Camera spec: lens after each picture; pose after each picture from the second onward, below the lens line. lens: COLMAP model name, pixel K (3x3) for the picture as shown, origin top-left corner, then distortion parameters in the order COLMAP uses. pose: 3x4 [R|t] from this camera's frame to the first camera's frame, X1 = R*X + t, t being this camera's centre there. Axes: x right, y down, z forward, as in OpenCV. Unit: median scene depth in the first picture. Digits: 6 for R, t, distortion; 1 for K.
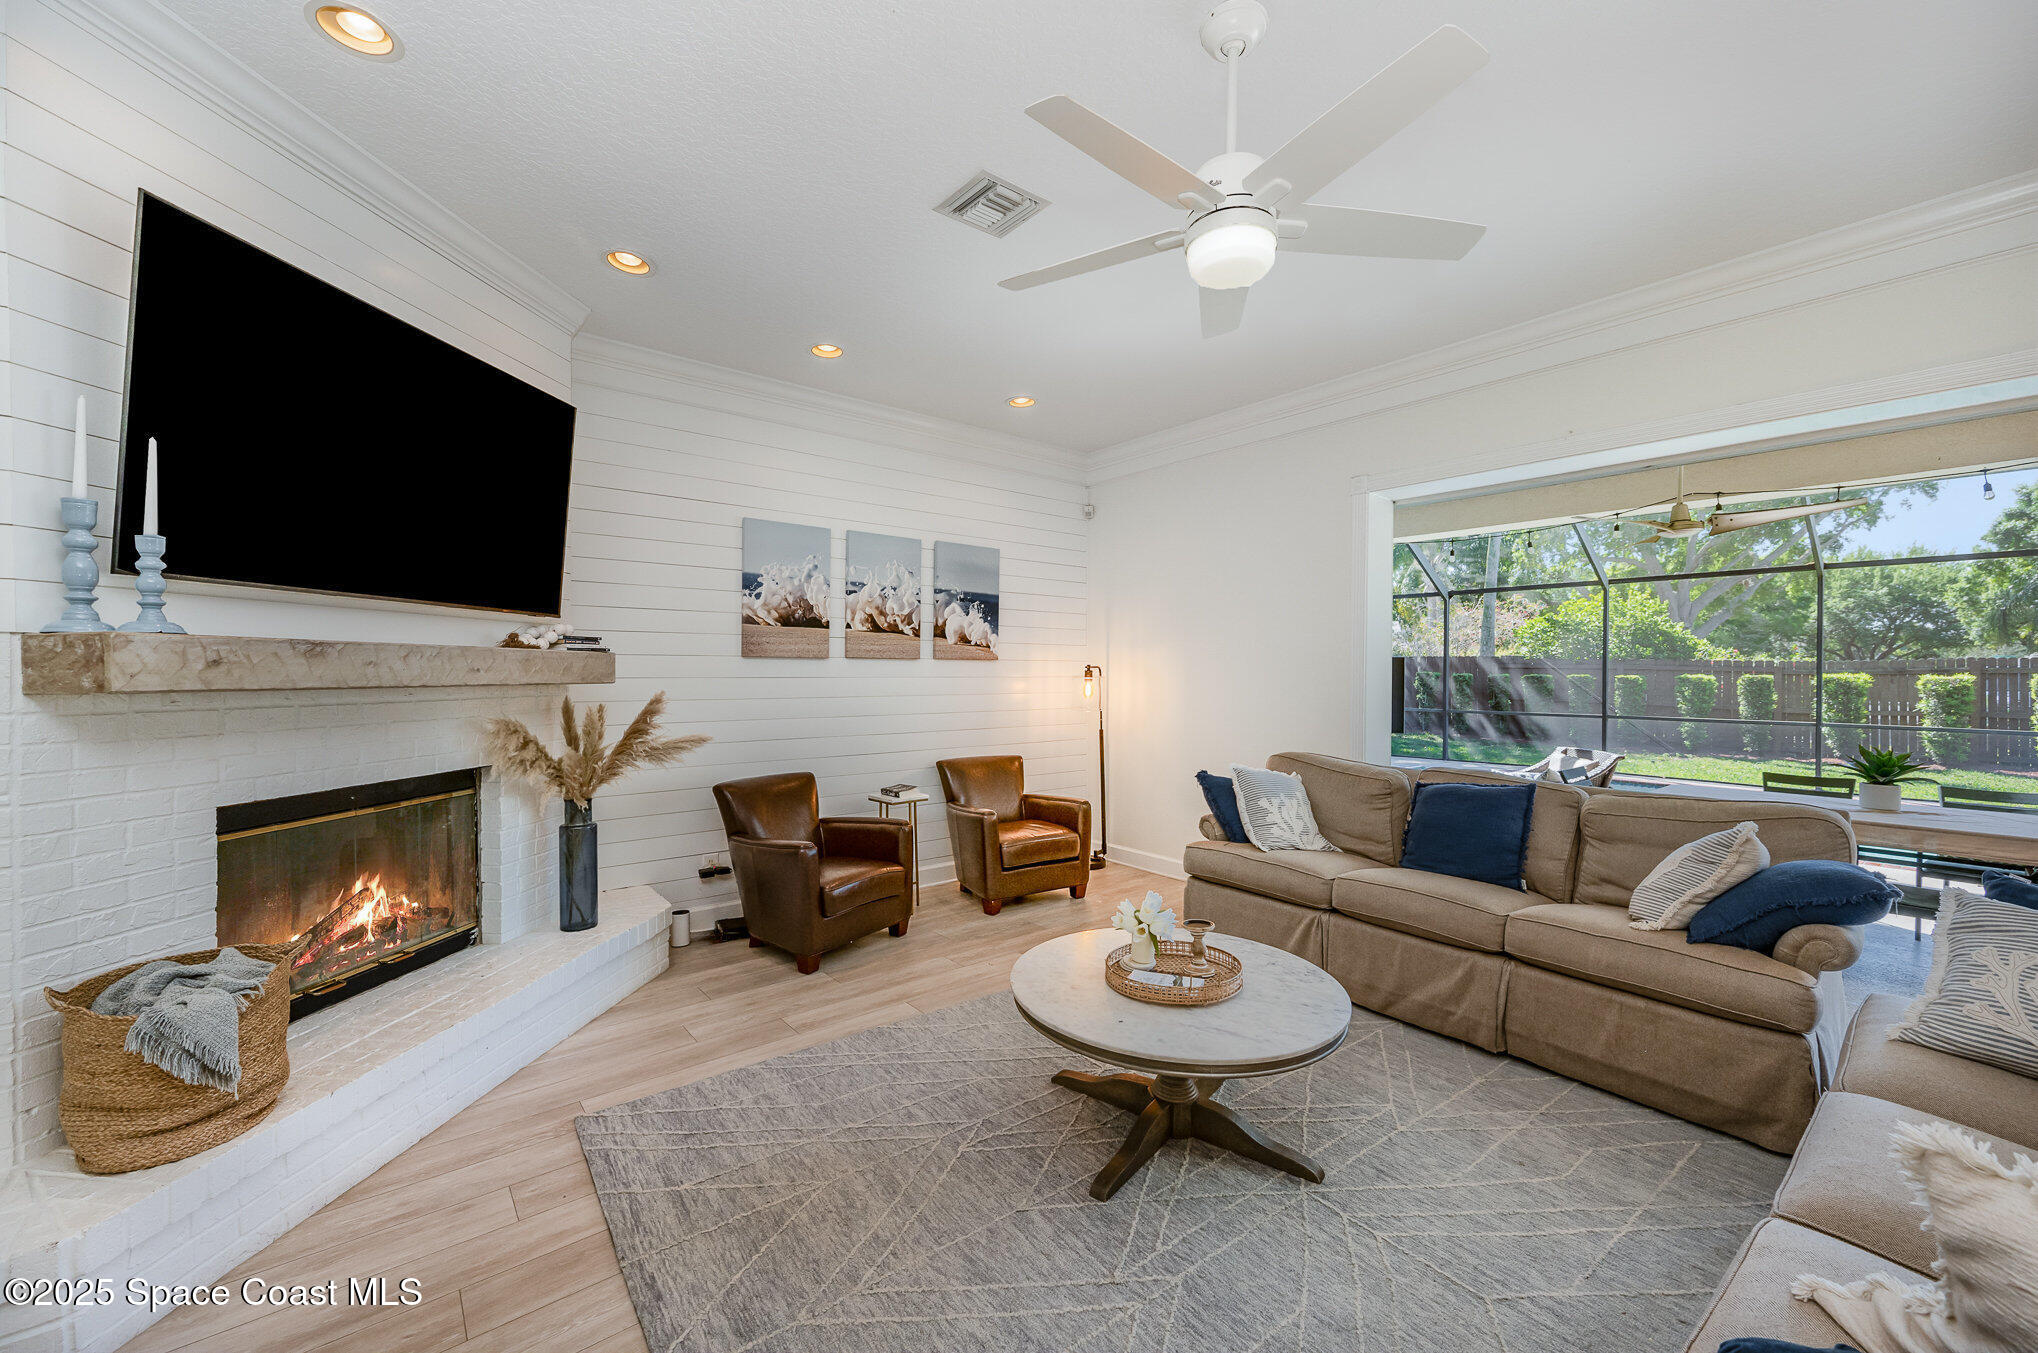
lens RADIAL K [[803.2, 0, 1026.6], [0, 803.2, 665.3], [0, 0, 1]] dist [-0.002414, -0.000028]
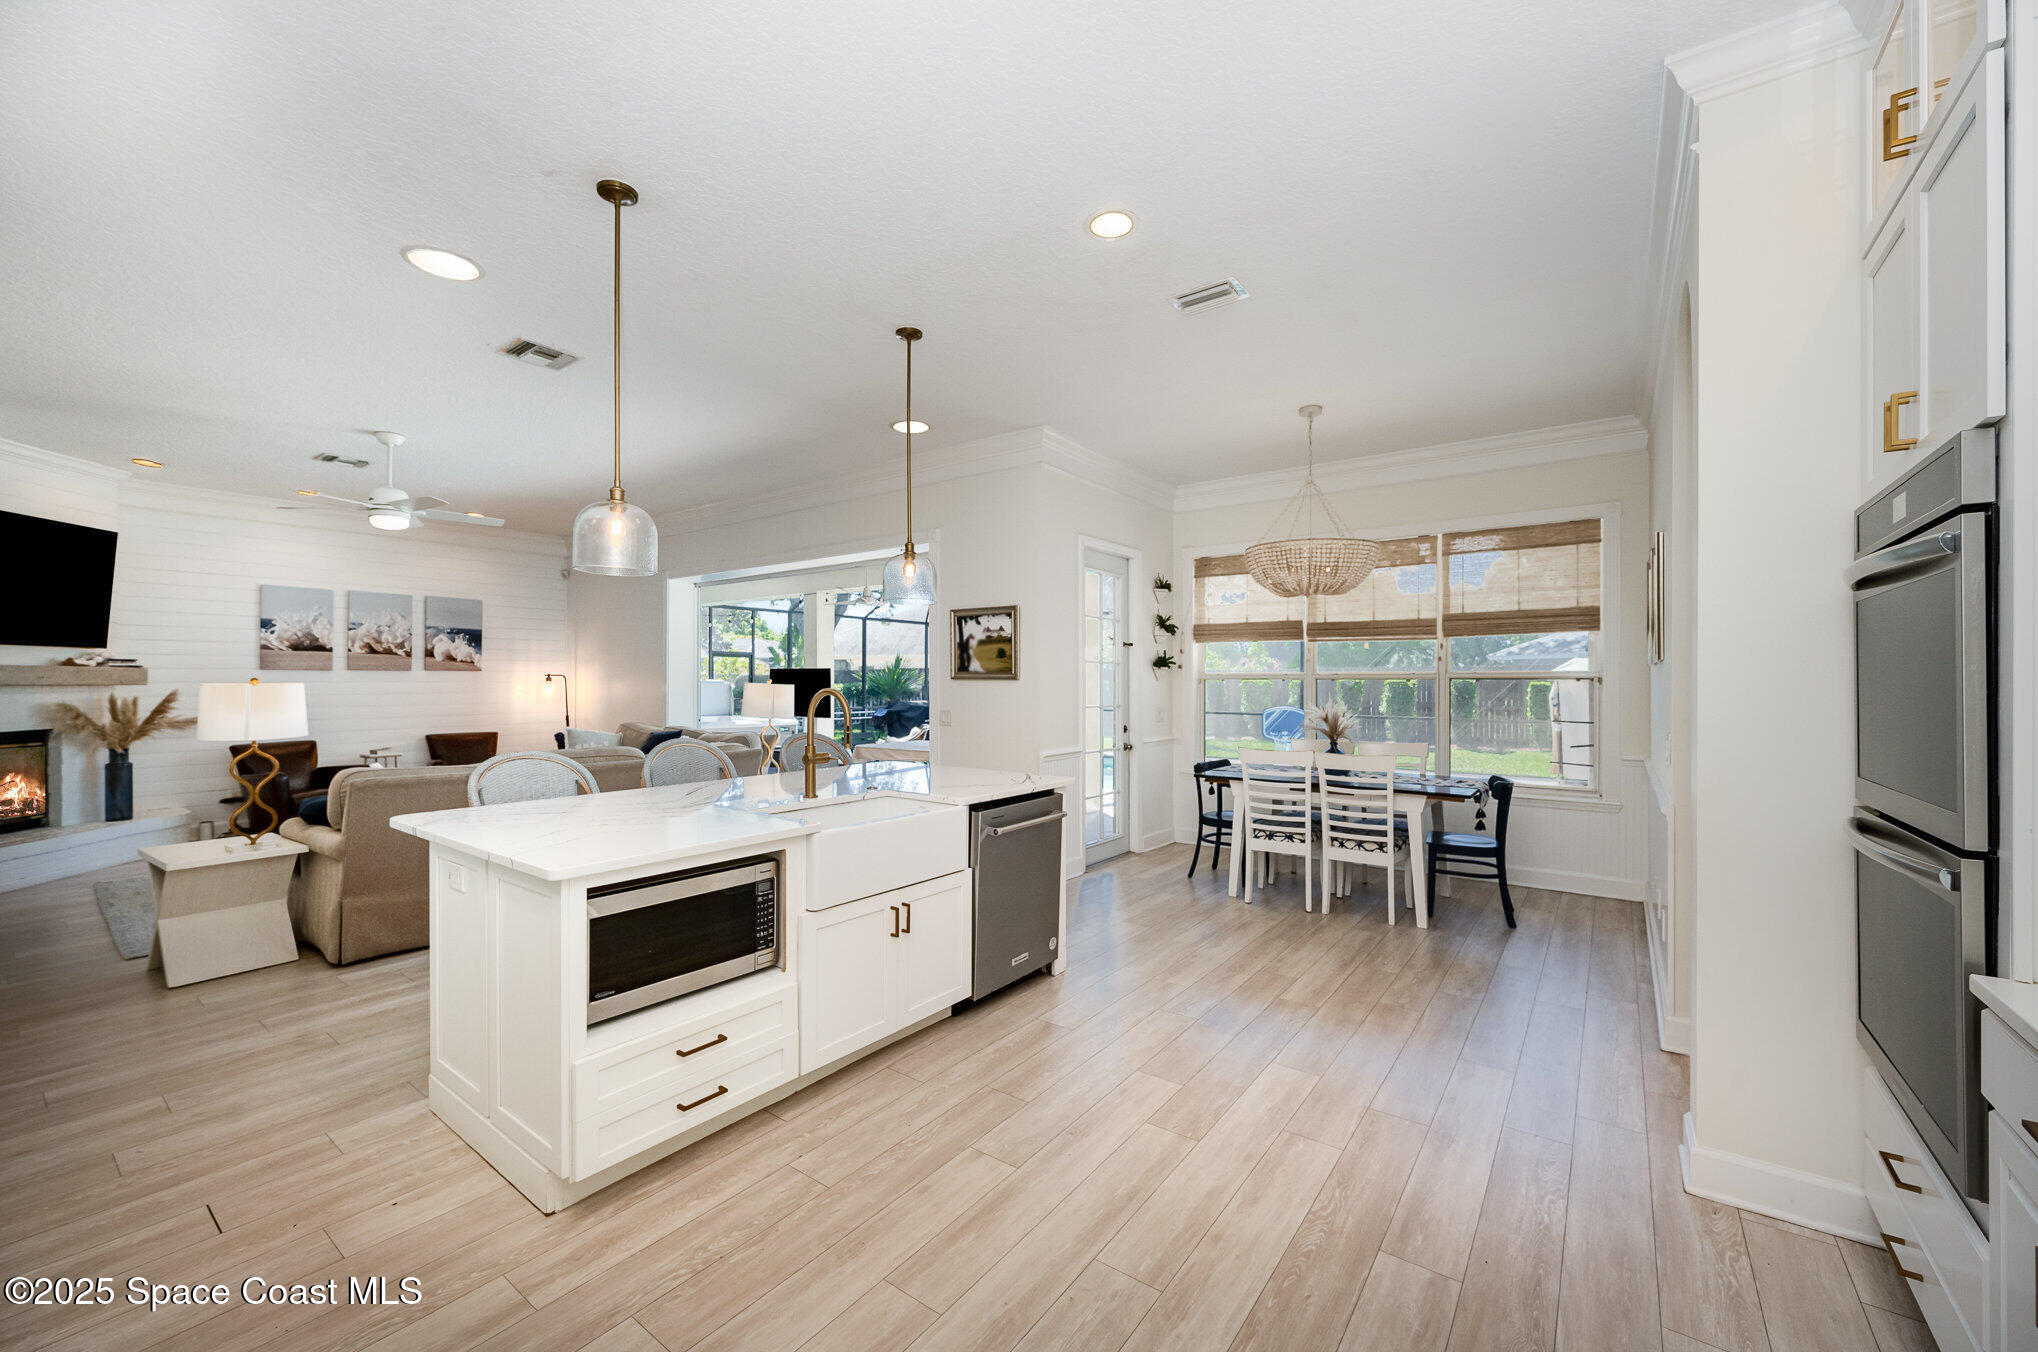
lens RADIAL K [[803.2, 0, 1017.2], [0, 803.2, 667.5], [0, 0, 1]] dist [-0.002414, -0.000028]
pose [[0.967698, -0.005262, 0.252059, 0.772567], [0.008010, 0.999919, -0.009876, 0.013971], [-0.251987, 0.011576, 0.967661, -1.026635]]
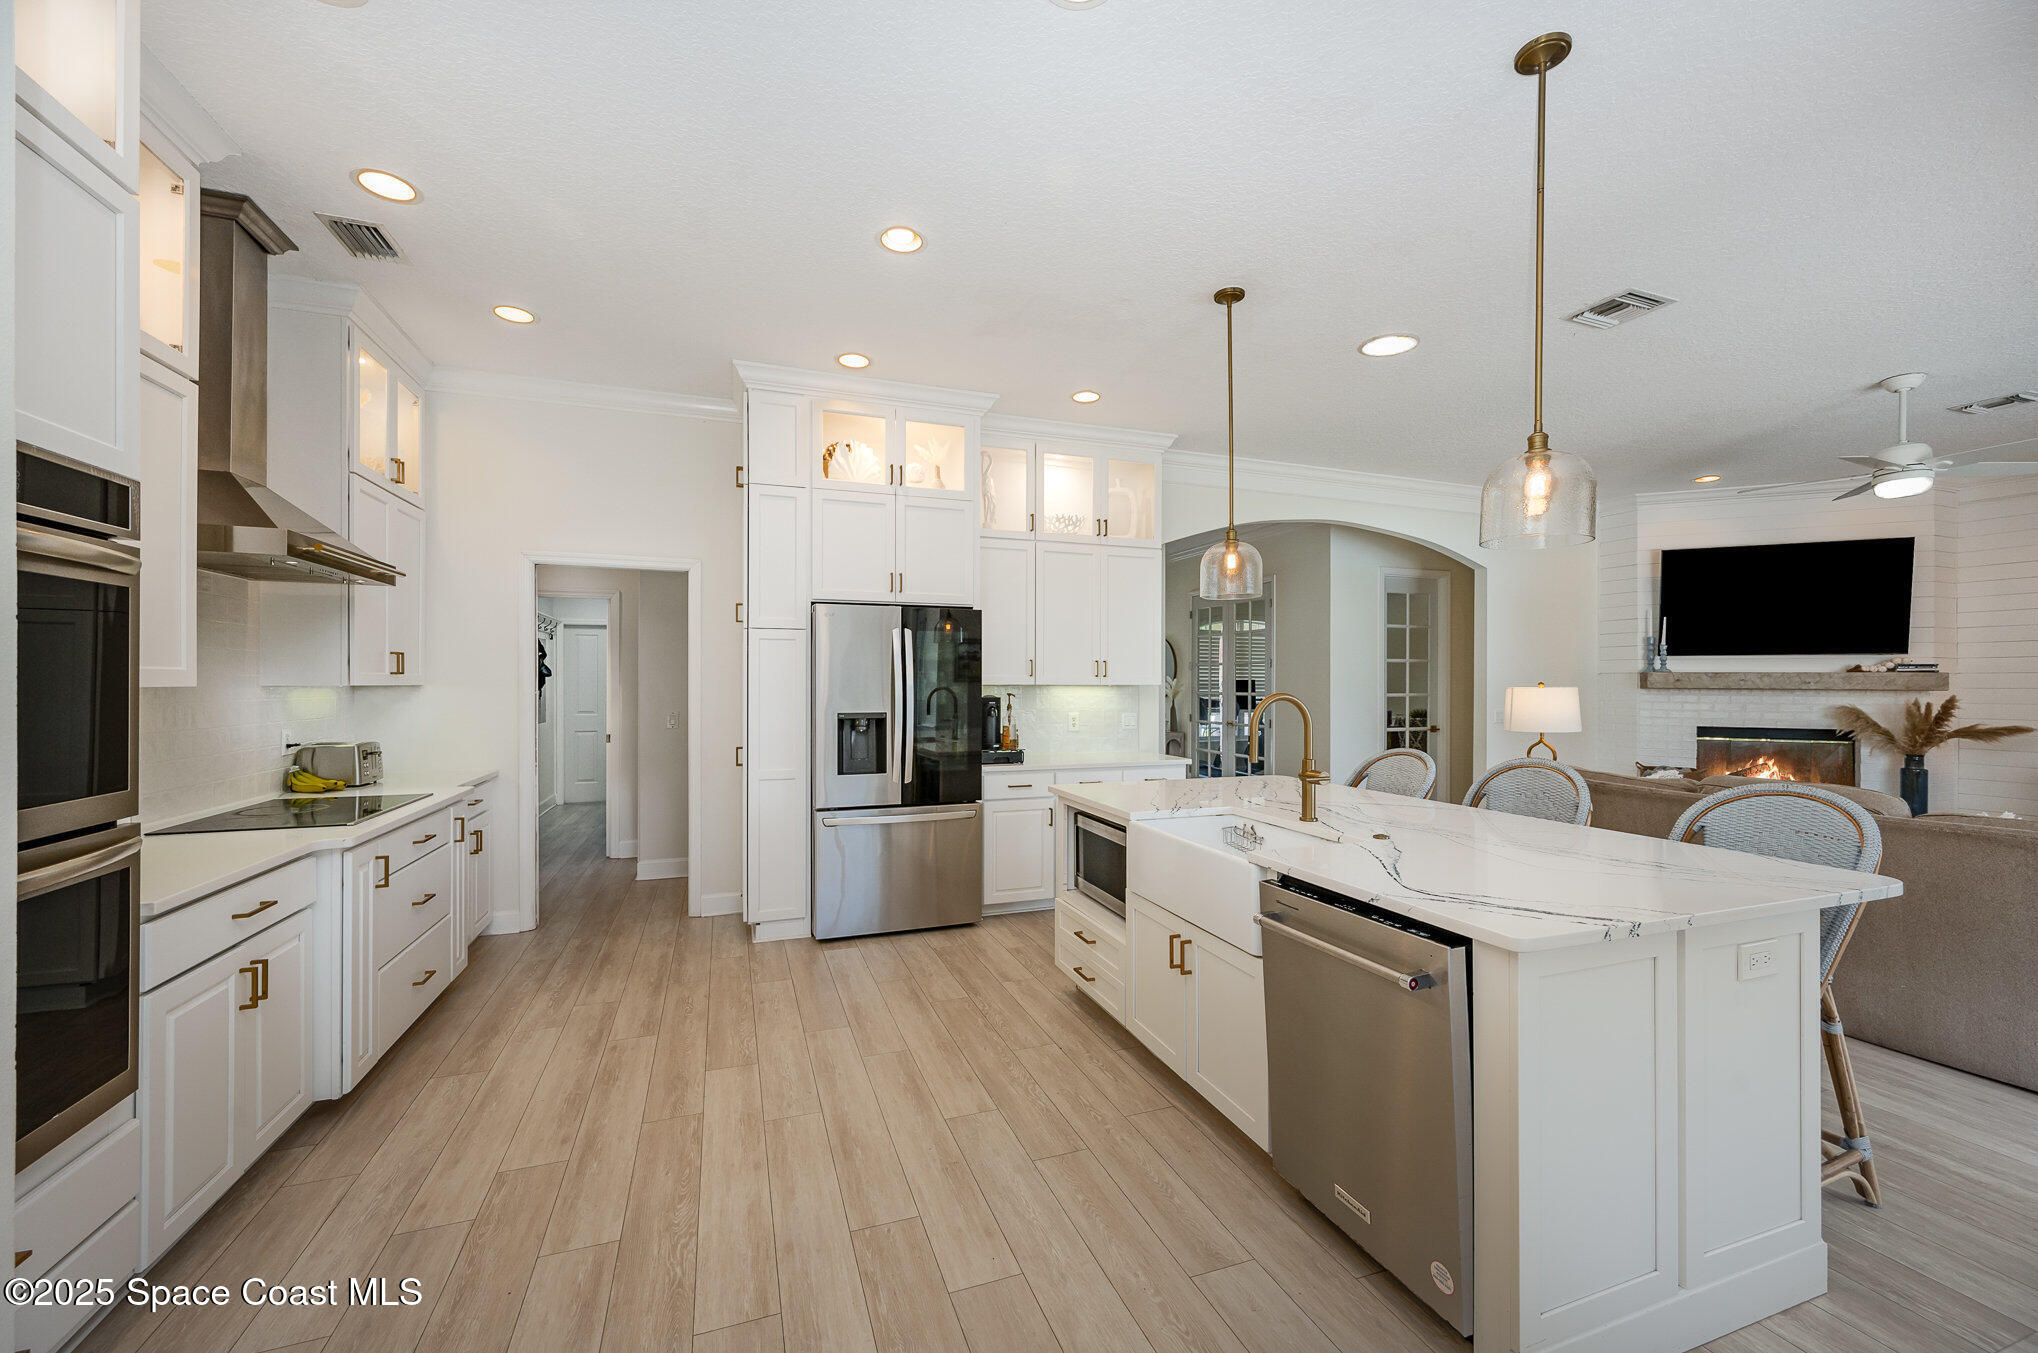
lens RADIAL K [[803.2, 0, 1023.2], [0, 803.2, 676.7], [0, 0, 1]] dist [-0.002414, -0.000028]
pose [[-0.307929, -0.012596, -0.951326, 1.436497], [-0.005327, 0.999920, -0.011515, 0.018804], [0.951394, 0.001522, -0.307971, -0.293118]]
